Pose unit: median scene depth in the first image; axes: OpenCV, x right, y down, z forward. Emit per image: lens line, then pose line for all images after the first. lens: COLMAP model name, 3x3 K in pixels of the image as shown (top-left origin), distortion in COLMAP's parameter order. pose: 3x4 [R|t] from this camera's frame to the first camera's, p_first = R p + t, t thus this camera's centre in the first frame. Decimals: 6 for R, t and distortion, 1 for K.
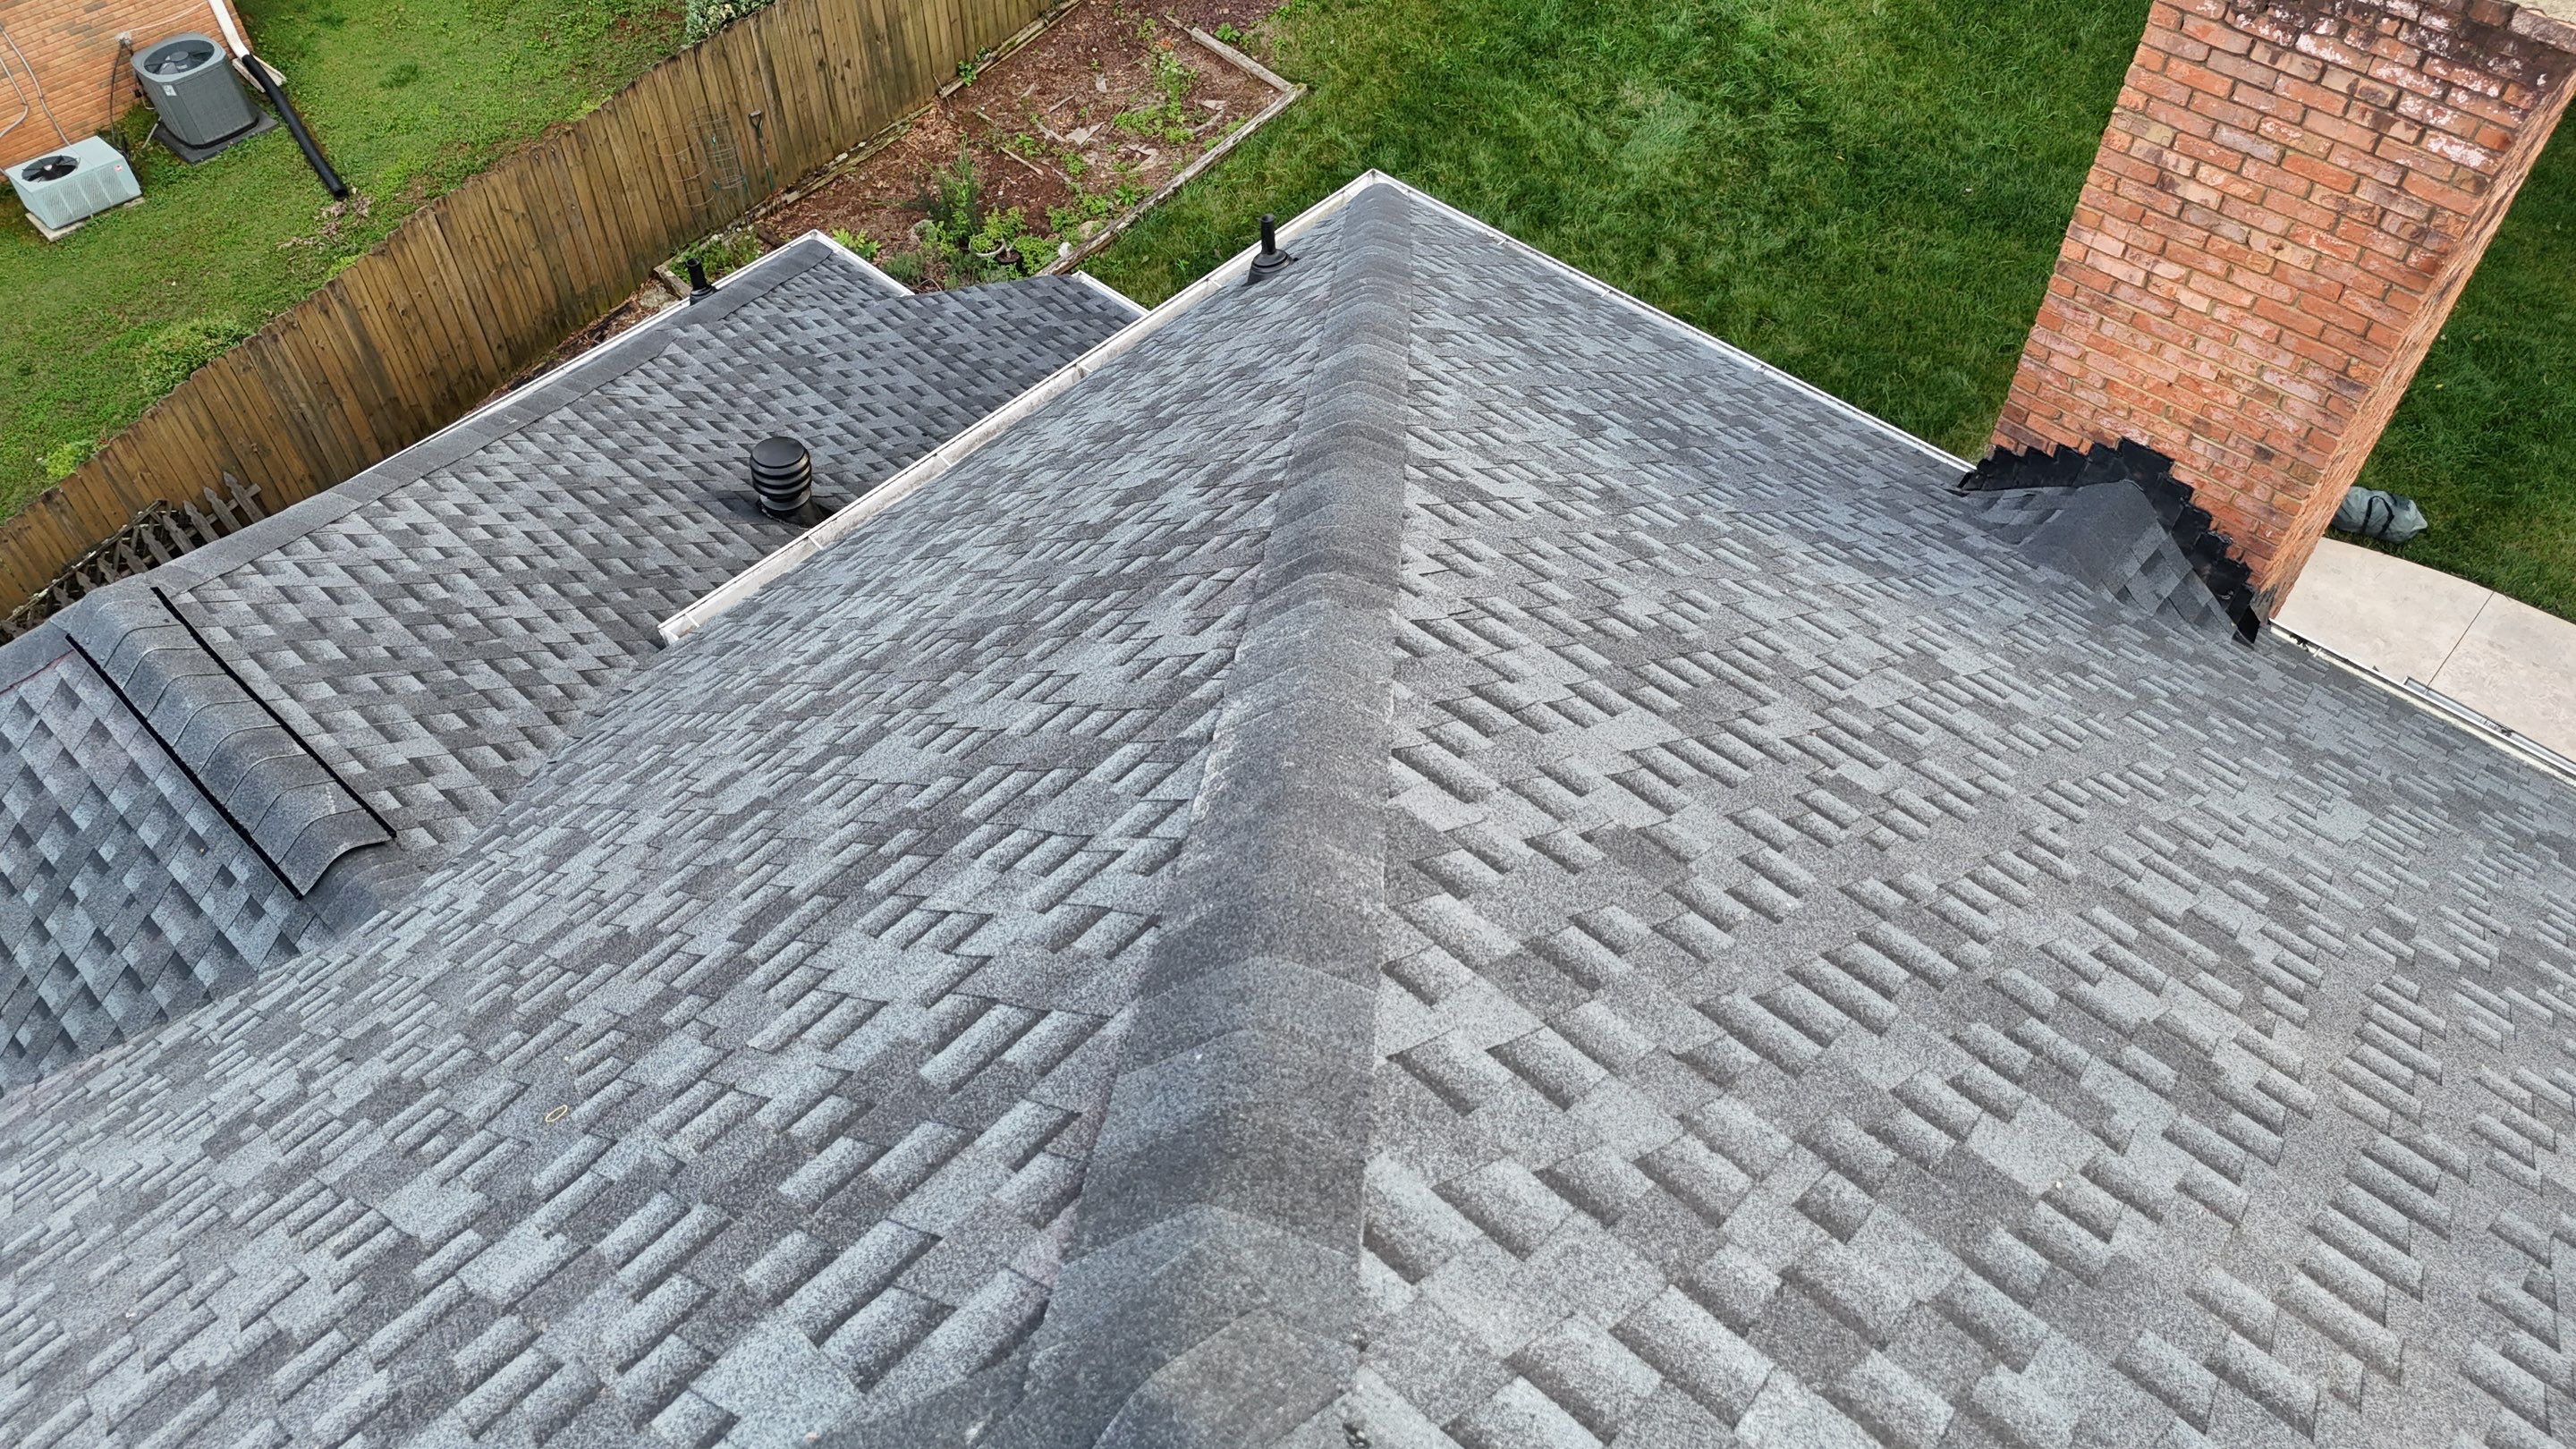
lens RADIAL K [[1897.1, 0, 1290.3], [0, 1897.1, 720.1], [0, 0, 1]] dist [0.068119, -0.062299]
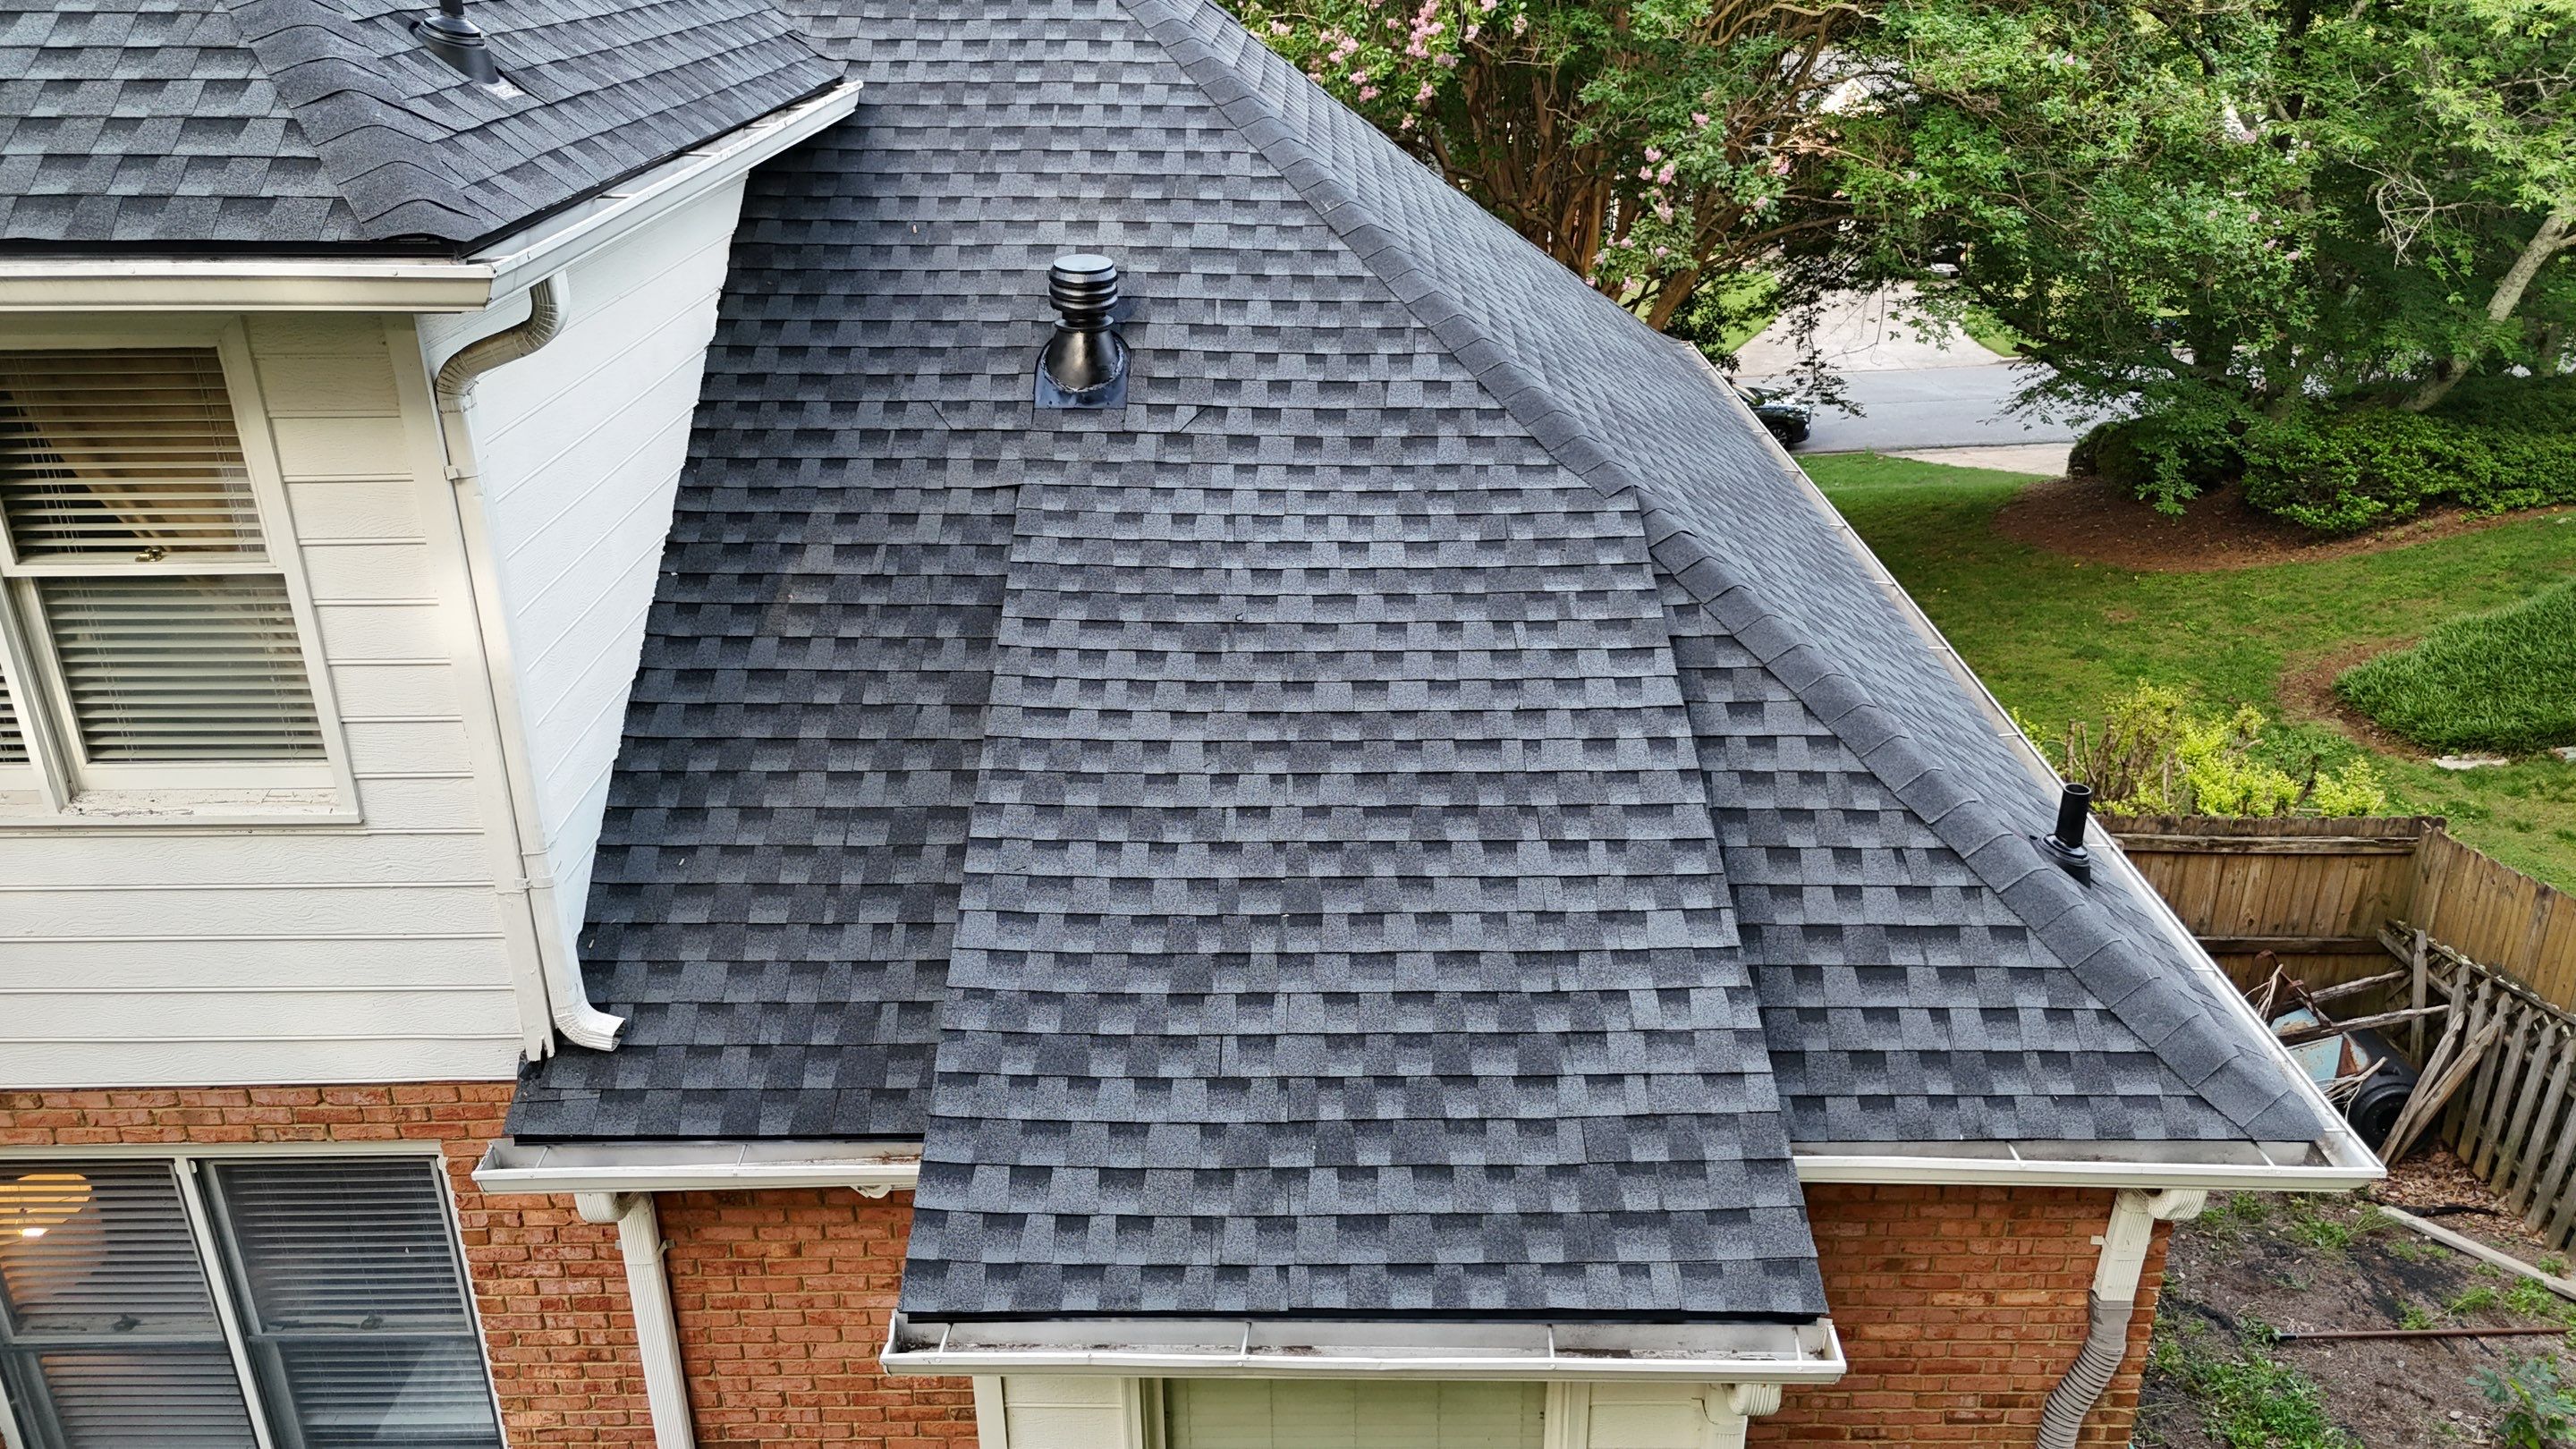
lens RADIAL K [[1897.1, 0, 1284.2], [0, 1897.1, 742.9], [0, 0, 1]] dist [0.068119, -0.062299]
pose [[-0.743825, 0.285574, -0.604294, 0.197526], [-0.497920, 0.366377, 0.786030, -0.645083], [0.445869, 0.885559, -0.130327, 1.121372]]
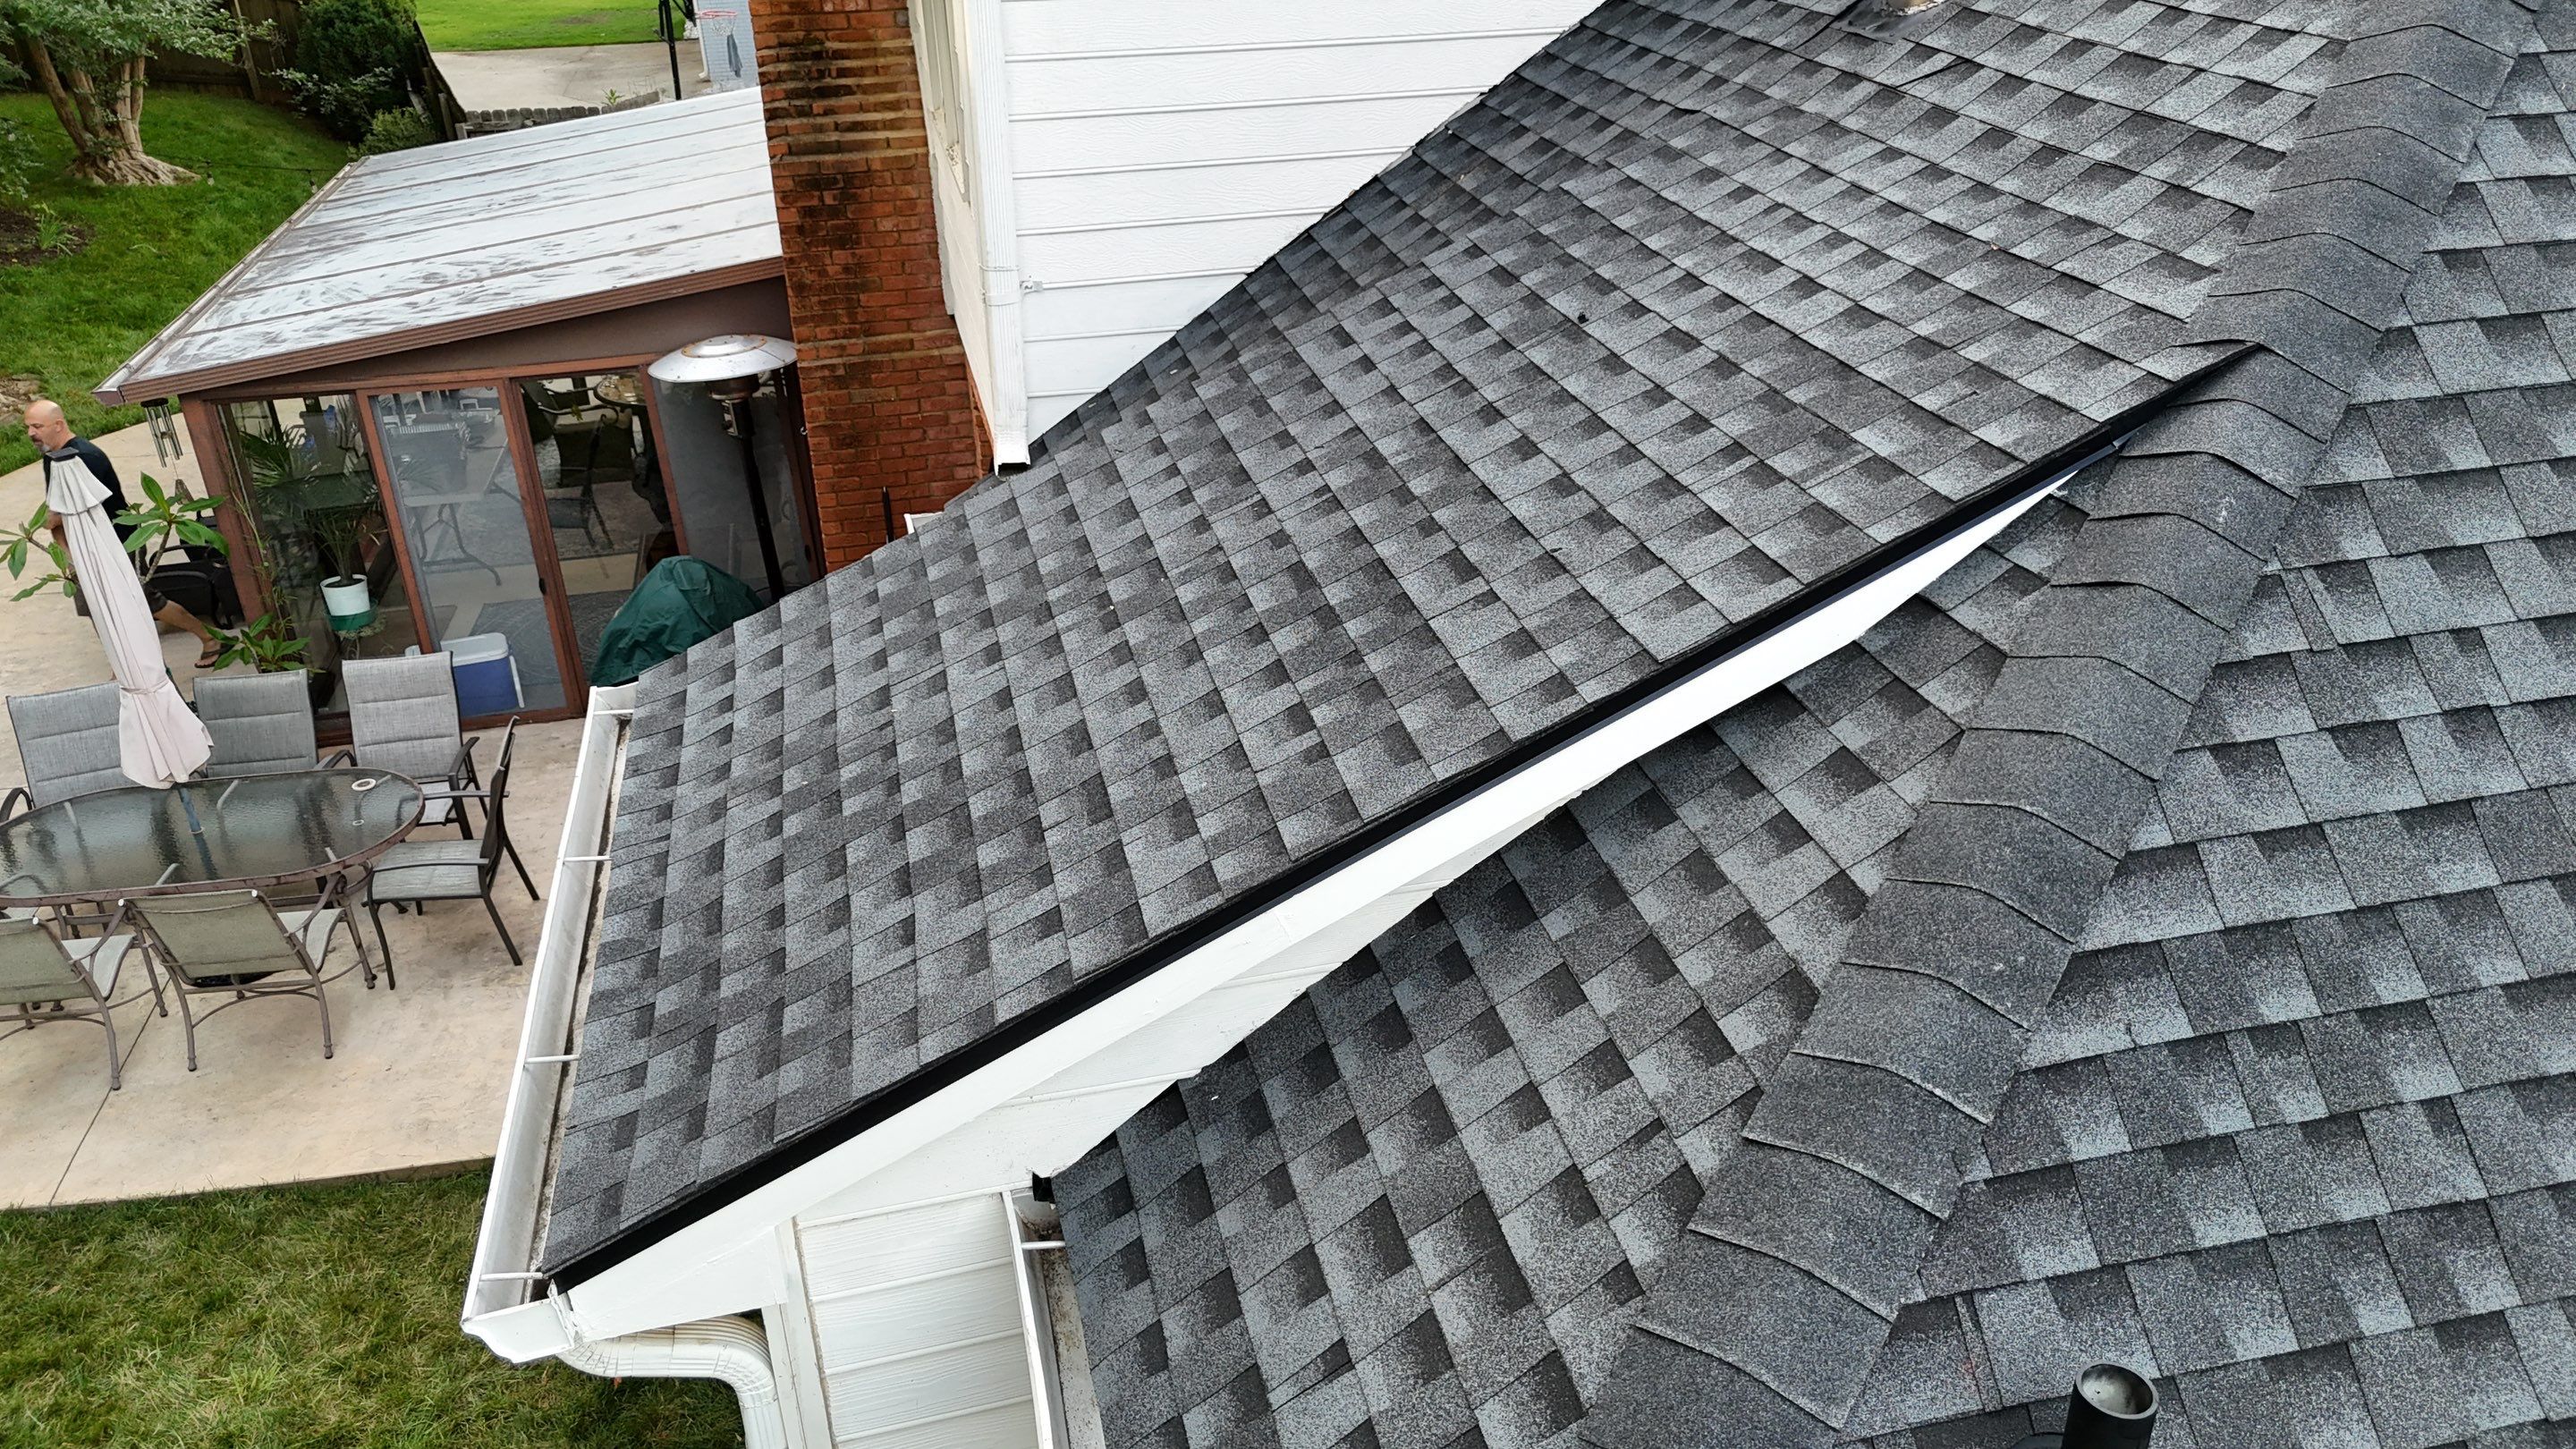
lens RADIAL K [[1897.1, 0, 1289.2], [0, 1897.1, 730.0], [0, 0, 1]] dist [0.068119, -0.062299]
pose [[-0.824711, -0.236419, 0.513769, -0.381305], [0.449632, 0.276941, 0.849196, -0.524275], [-0.343050, 0.931348, -0.122094, 1.157569]]
